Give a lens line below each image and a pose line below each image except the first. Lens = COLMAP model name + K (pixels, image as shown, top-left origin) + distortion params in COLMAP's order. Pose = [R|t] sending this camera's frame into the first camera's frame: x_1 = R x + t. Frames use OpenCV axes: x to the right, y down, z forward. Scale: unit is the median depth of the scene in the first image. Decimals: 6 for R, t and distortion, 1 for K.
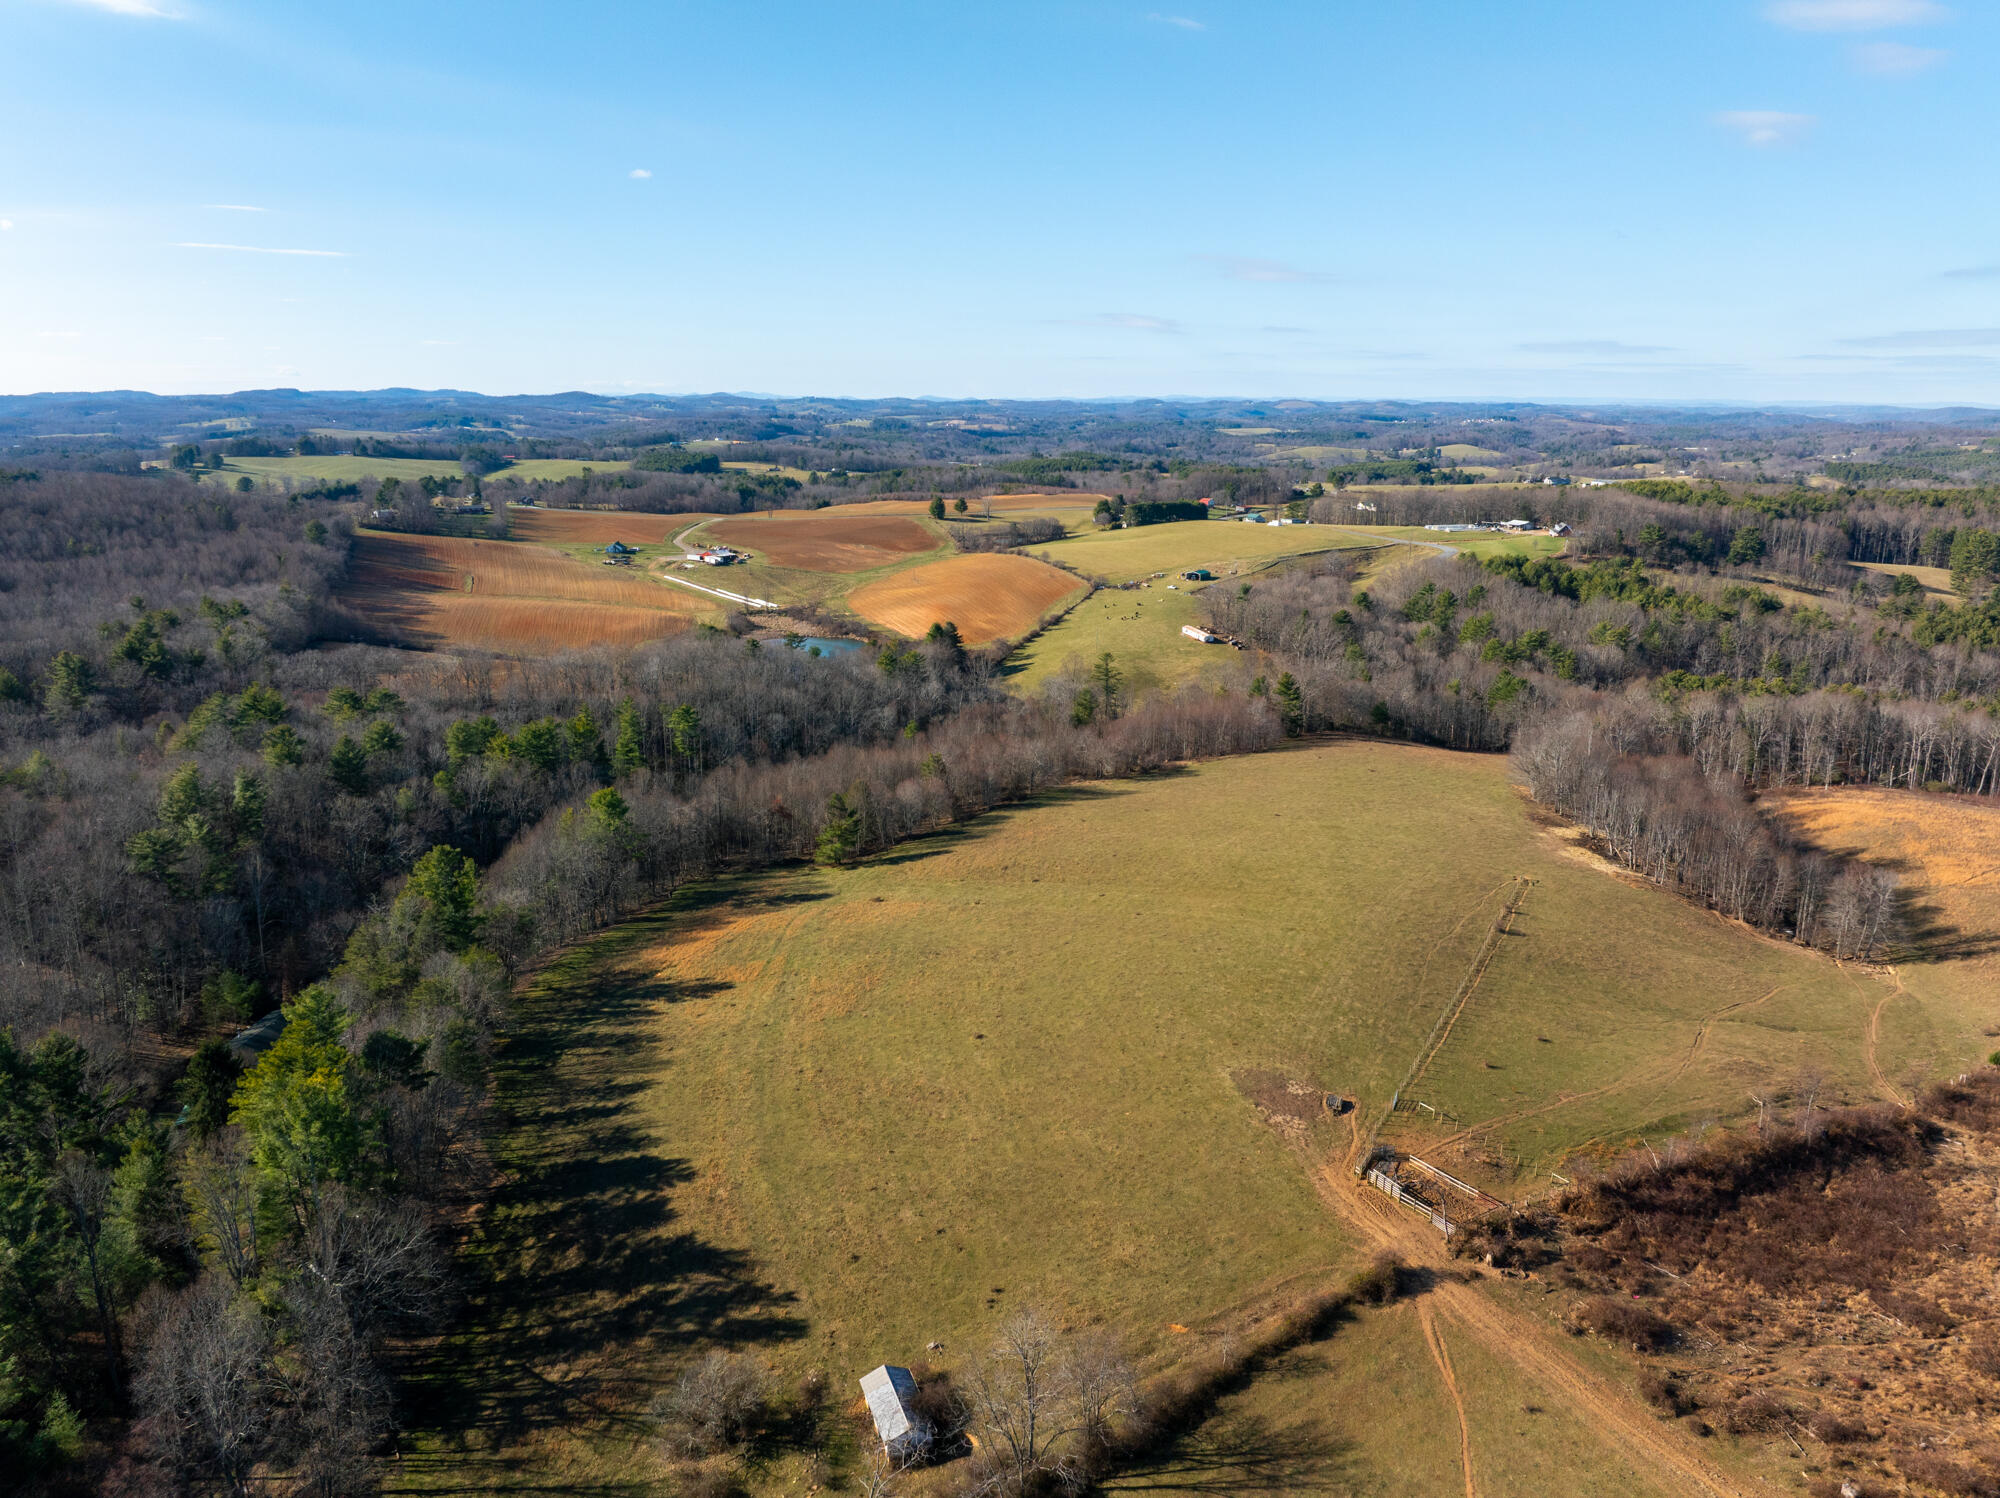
lens RADIAL K [[1421.7, 0, 1001.6], [0, 1421.7, 749.0], [0, 0, 1]] dist [-0.030667, -0.005583]
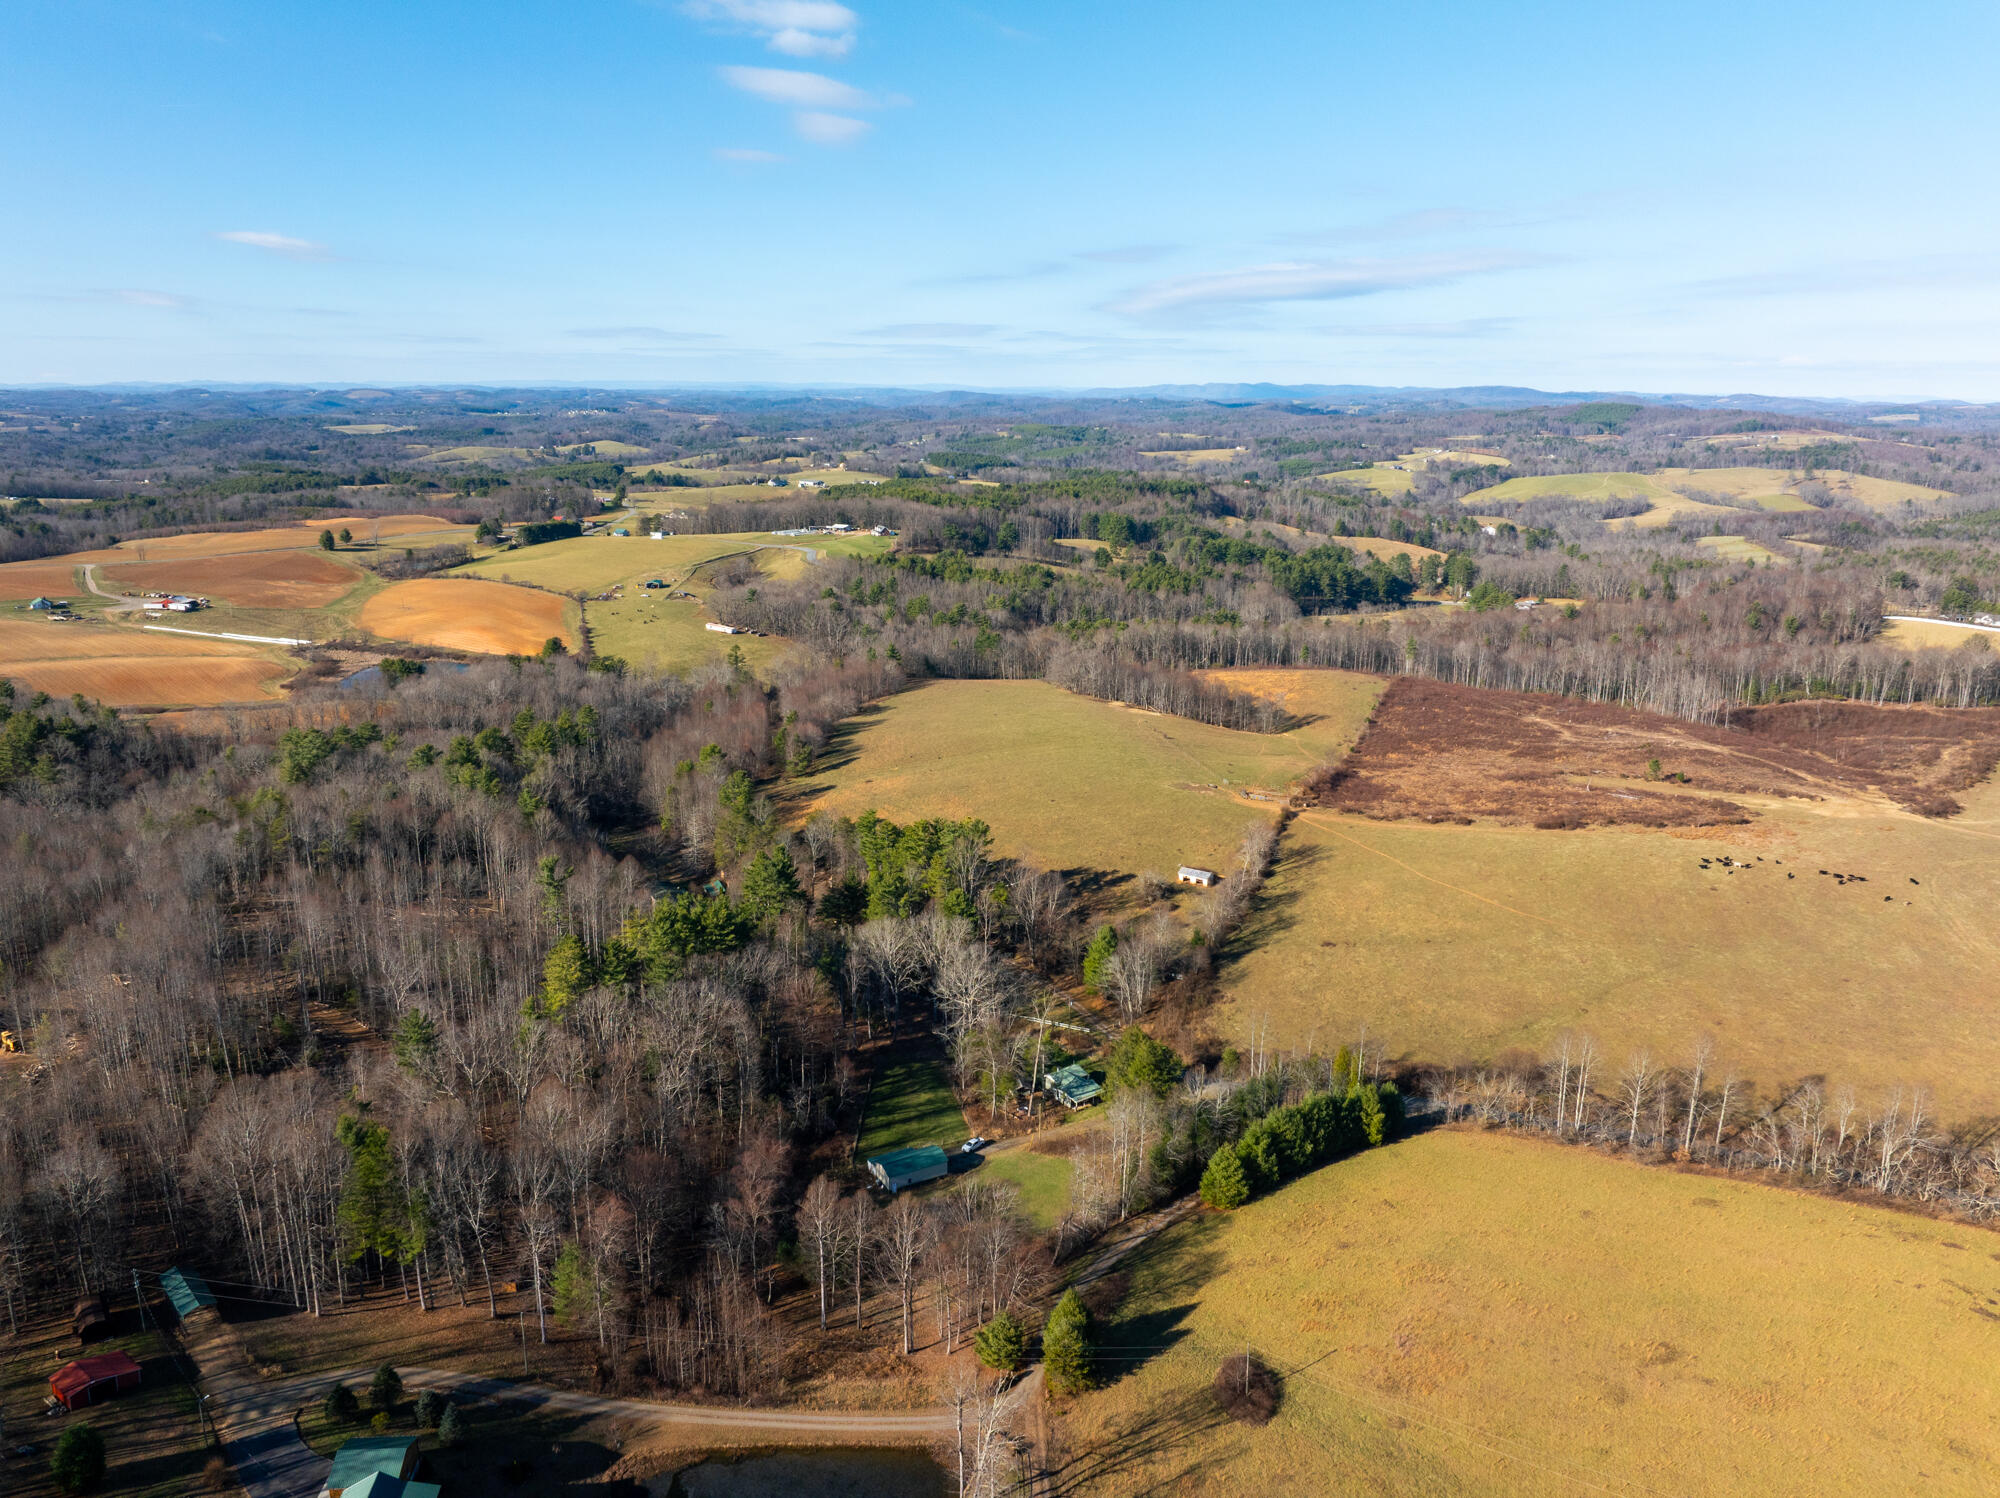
lens RADIAL K [[1421.7, 0, 998.6], [0, 1421.7, 749.4], [0, 0, 1]] dist [-0.030667, -0.005583]
pose [[0.806974, -0.144281, 0.572691, -0.326836], [0.136812, 0.988991, 0.056381, -0.004731], [-0.574521, 0.032853, 0.817830, -0.194309]]
